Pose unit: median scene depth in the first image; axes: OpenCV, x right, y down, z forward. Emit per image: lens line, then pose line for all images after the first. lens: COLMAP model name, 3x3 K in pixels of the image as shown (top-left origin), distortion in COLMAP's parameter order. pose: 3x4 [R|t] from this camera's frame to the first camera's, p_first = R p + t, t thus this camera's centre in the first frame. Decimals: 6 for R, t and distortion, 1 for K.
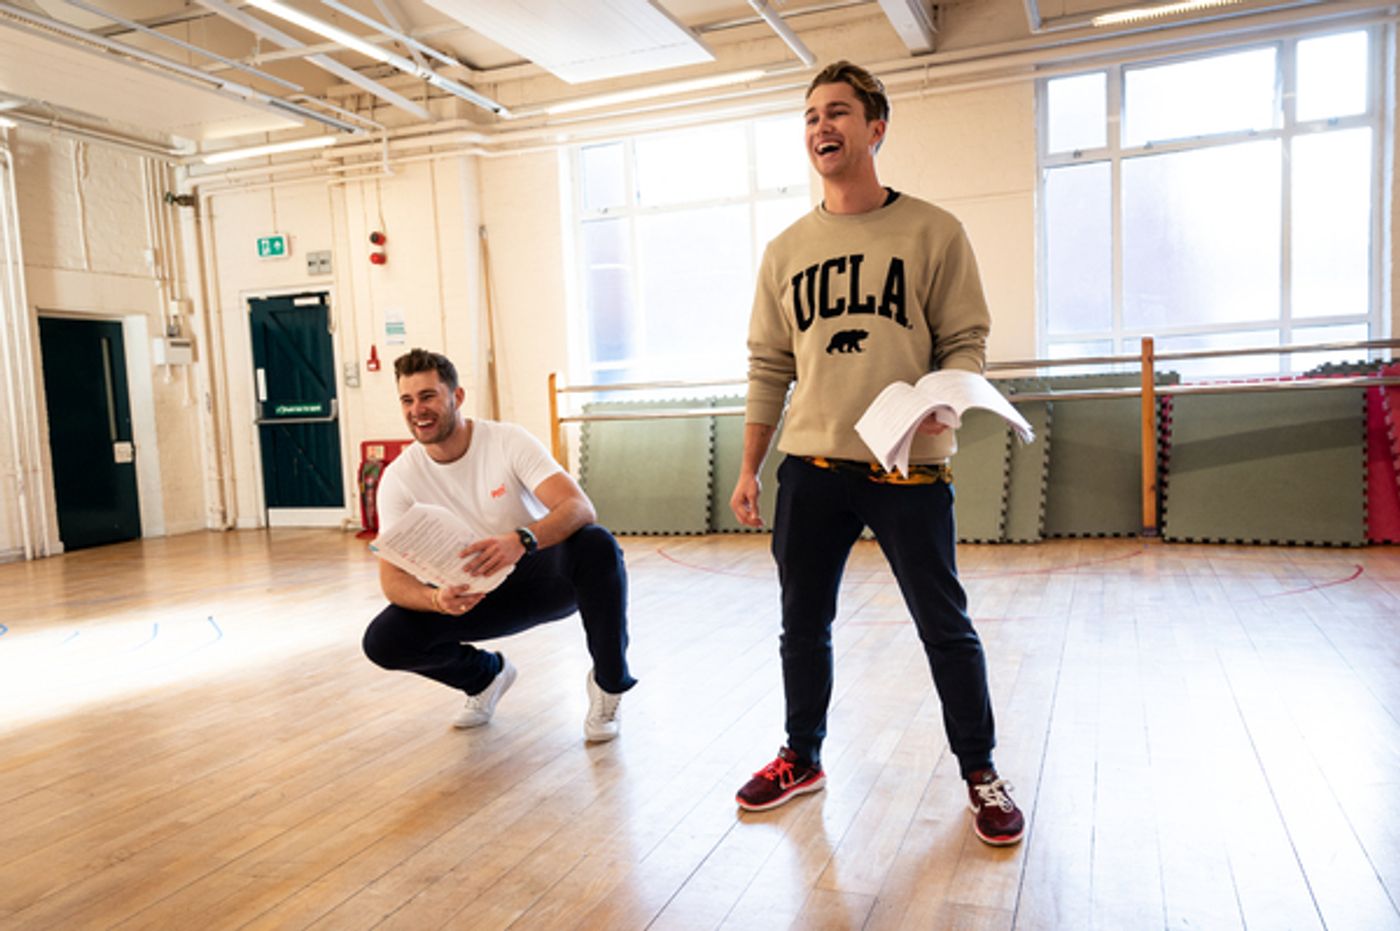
lens RADIAL K [[1081.6, 0, 694.0], [0, 1081.6, 483.3], [0, 0, 1]] dist [0.045001, -0.006192]
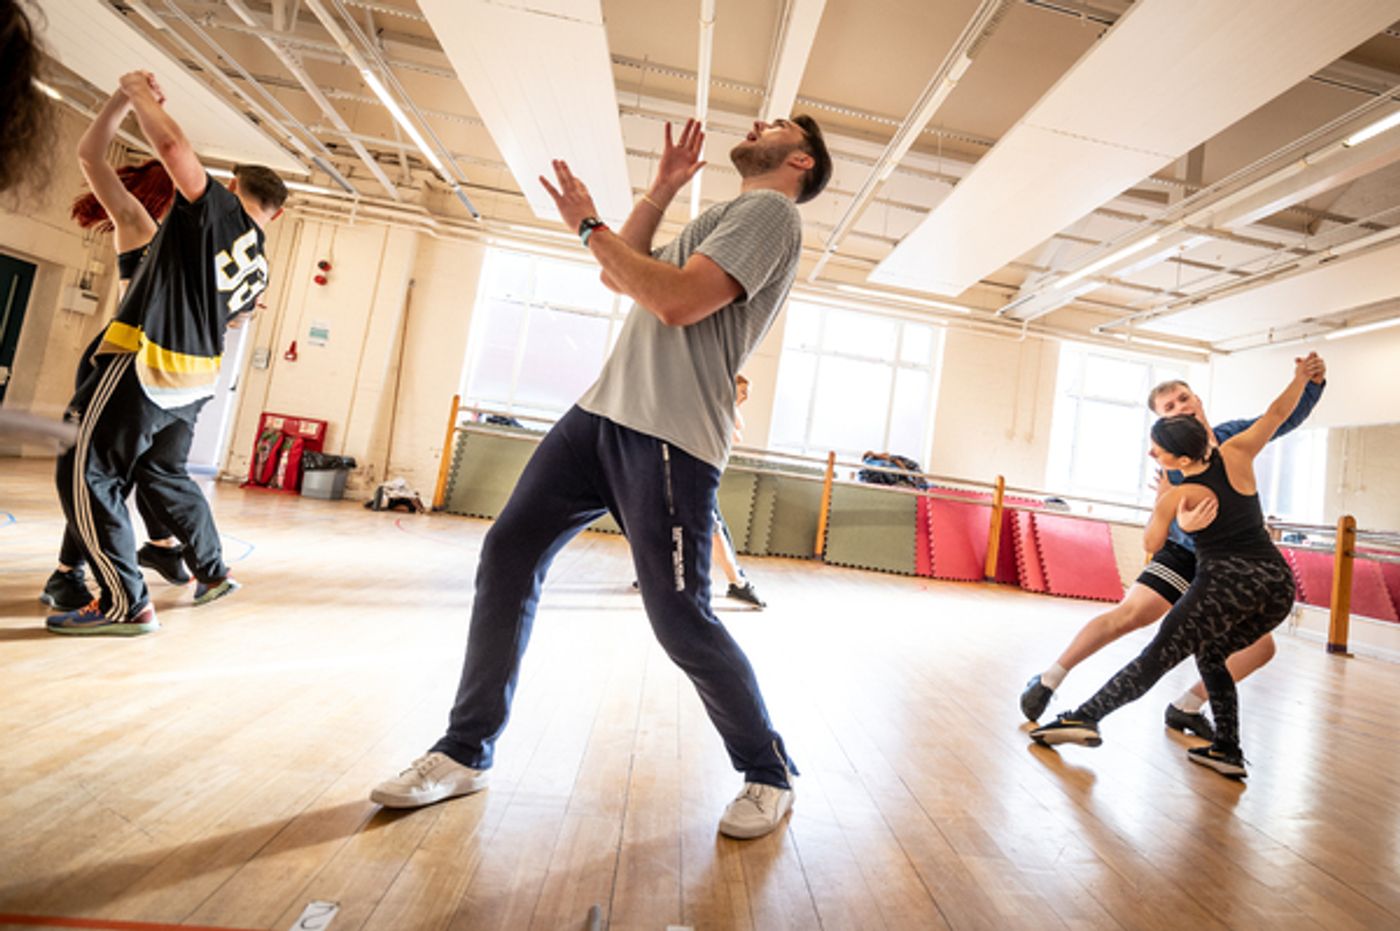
lens RADIAL K [[745.3, 0, 805.9], [0, 745.3, 408.8], [0, 0, 1]] dist [-0.023647, -0.000770]
pose [[0.841491, 0.217894, 0.494384, -0.215354], [-0.137723, 0.971347, -0.193693, 0.038865], [-0.522423, 0.094903, 0.847388, -0.049873]]
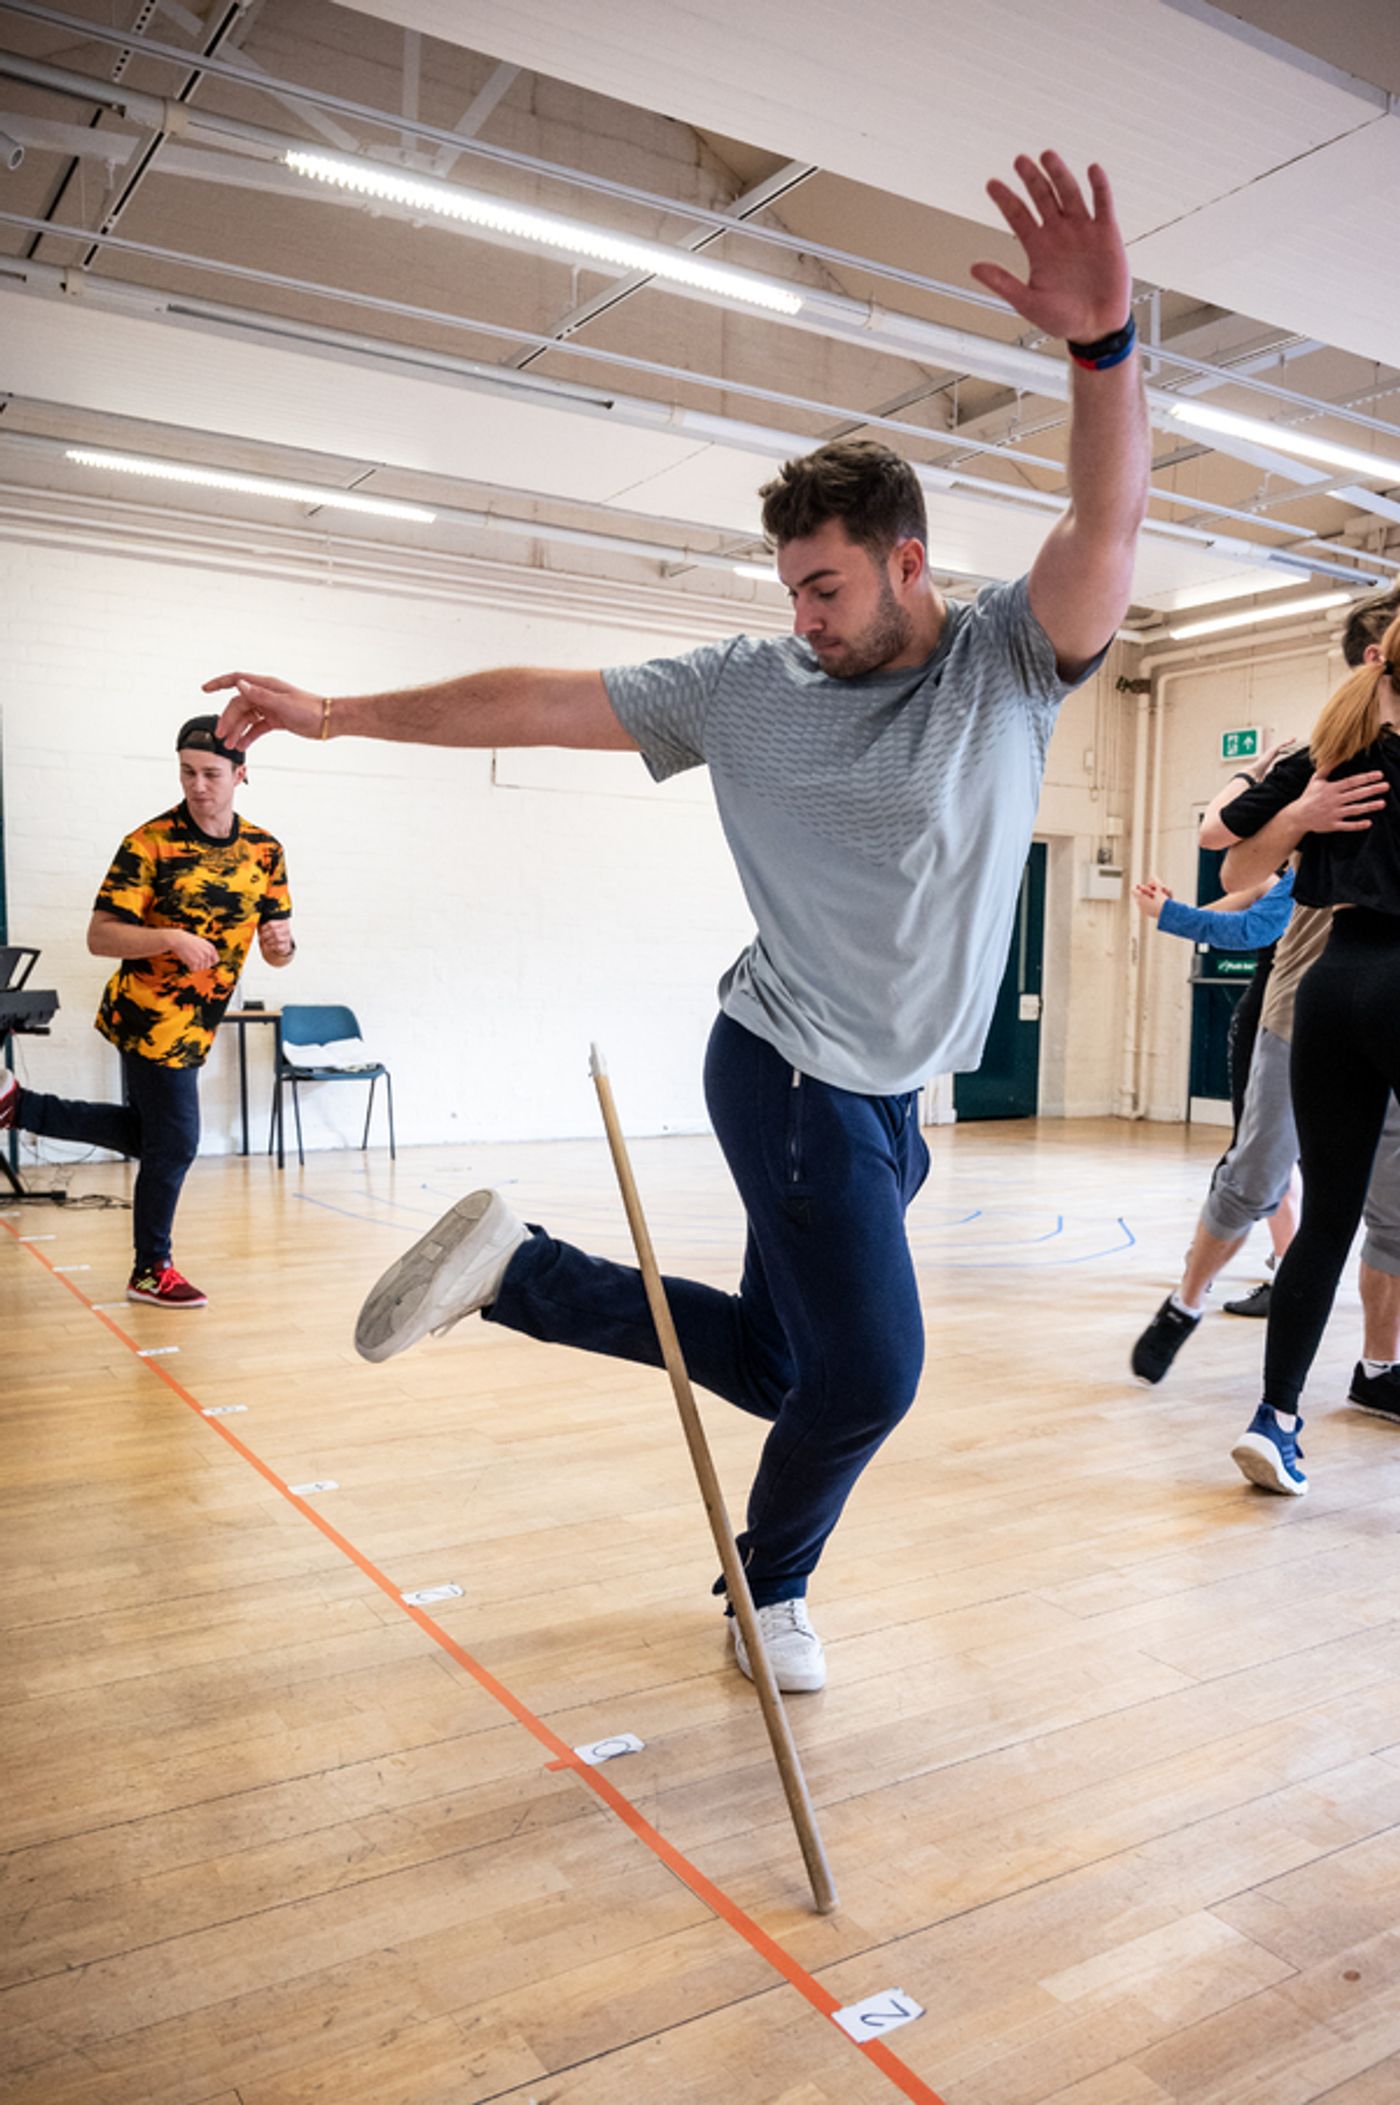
lens RADIAL K [[1626.3, 0, 773.2], [0, 1626.3, 1123.9], [0, 0, 1]] dist [0.045001, -0.006192]
pose [[0.811779, 0.118676, -0.571779, 0.021253], [-0.102582, 0.992887, 0.060438, 0.003941], [0.574884, 0.009592, 0.818178, -0.095241]]
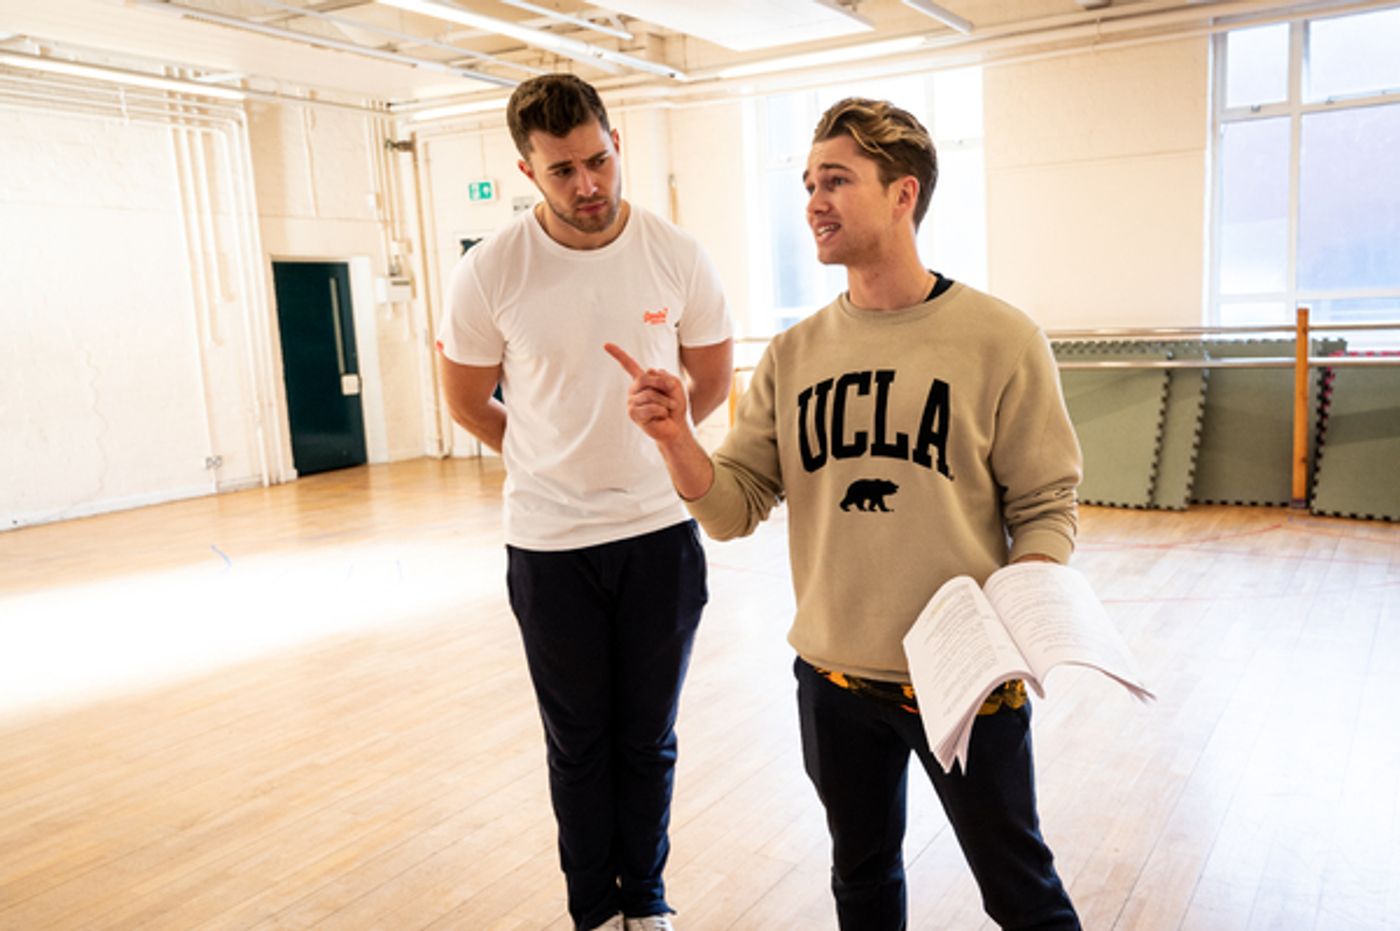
lens RADIAL K [[1145.9, 0, 815.5], [0, 1145.9, 447.9], [0, 0, 1]] dist [0.073600, -0.017288]
pose [[0.991133, 0.026277, -0.130248, 0.095030], [-0.018207, 0.997862, 0.062765, -0.052673], [0.131619, -0.059837, 0.989493, -0.084737]]
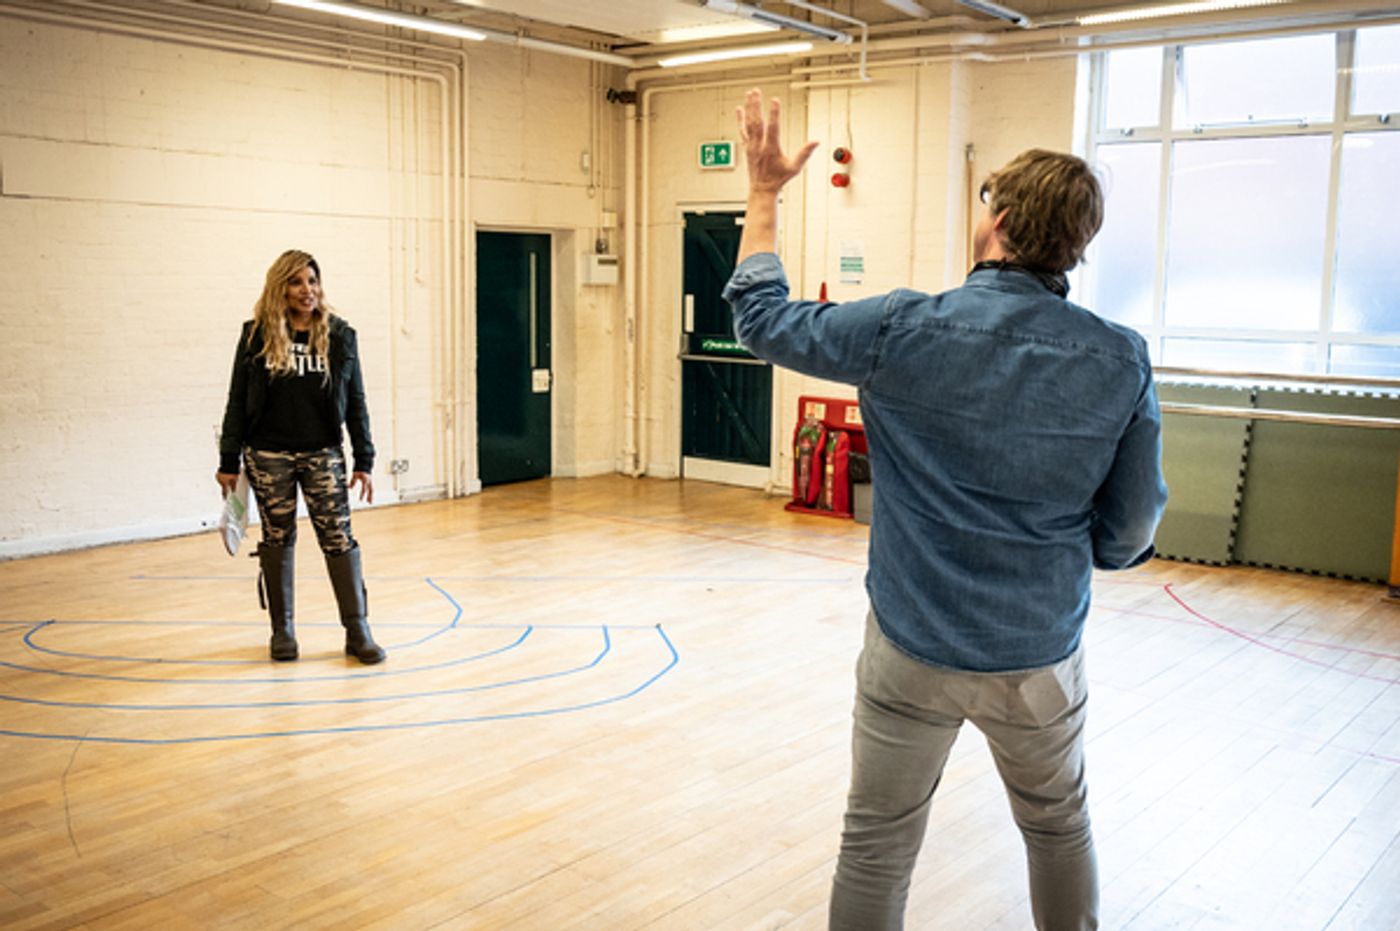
lens RADIAL K [[1371.5, 0, 732.2], [0, 1371.5, 462.5], [0, 0, 1]] dist [-0.008793, 0.000000]
pose [[0.953779, 0.102810, -0.282374, -0.054876], [-0.084549, 0.993506, 0.076144, -0.069078], [0.288368, -0.048750, 0.956278, -0.036892]]
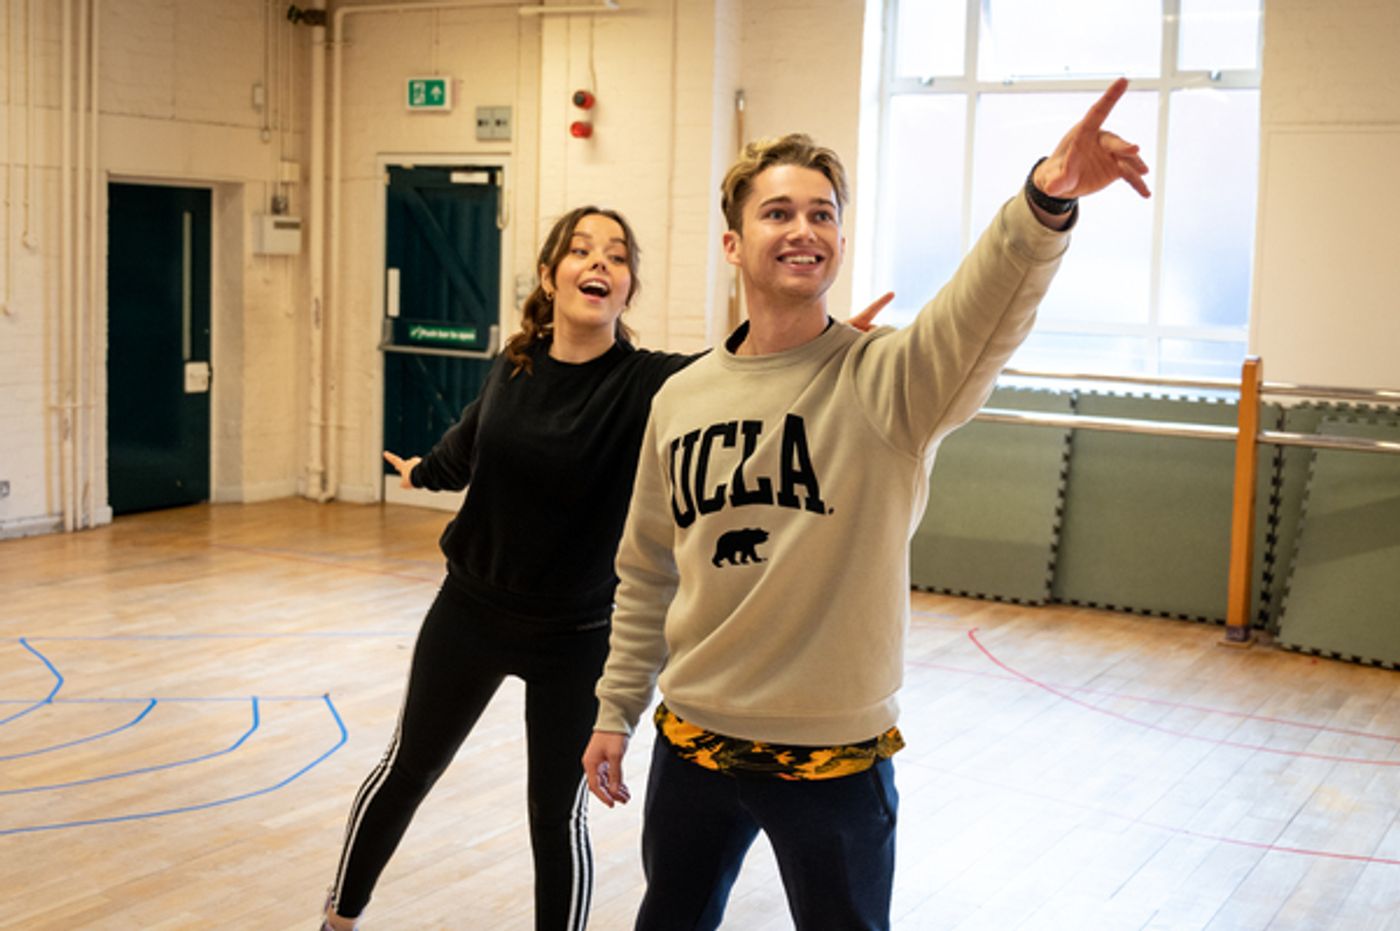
lens RADIAL K [[1727.9, 0, 755.5], [0, 1727.9, 400.1], [0, 0, 1]] dist [-0.018031, 0.000000]
pose [[0.986493, 0.092251, -0.135358, -0.028993], [-0.090877, 0.995729, 0.016310, -0.072804], [0.136284, -0.003789, 0.990663, -0.033926]]
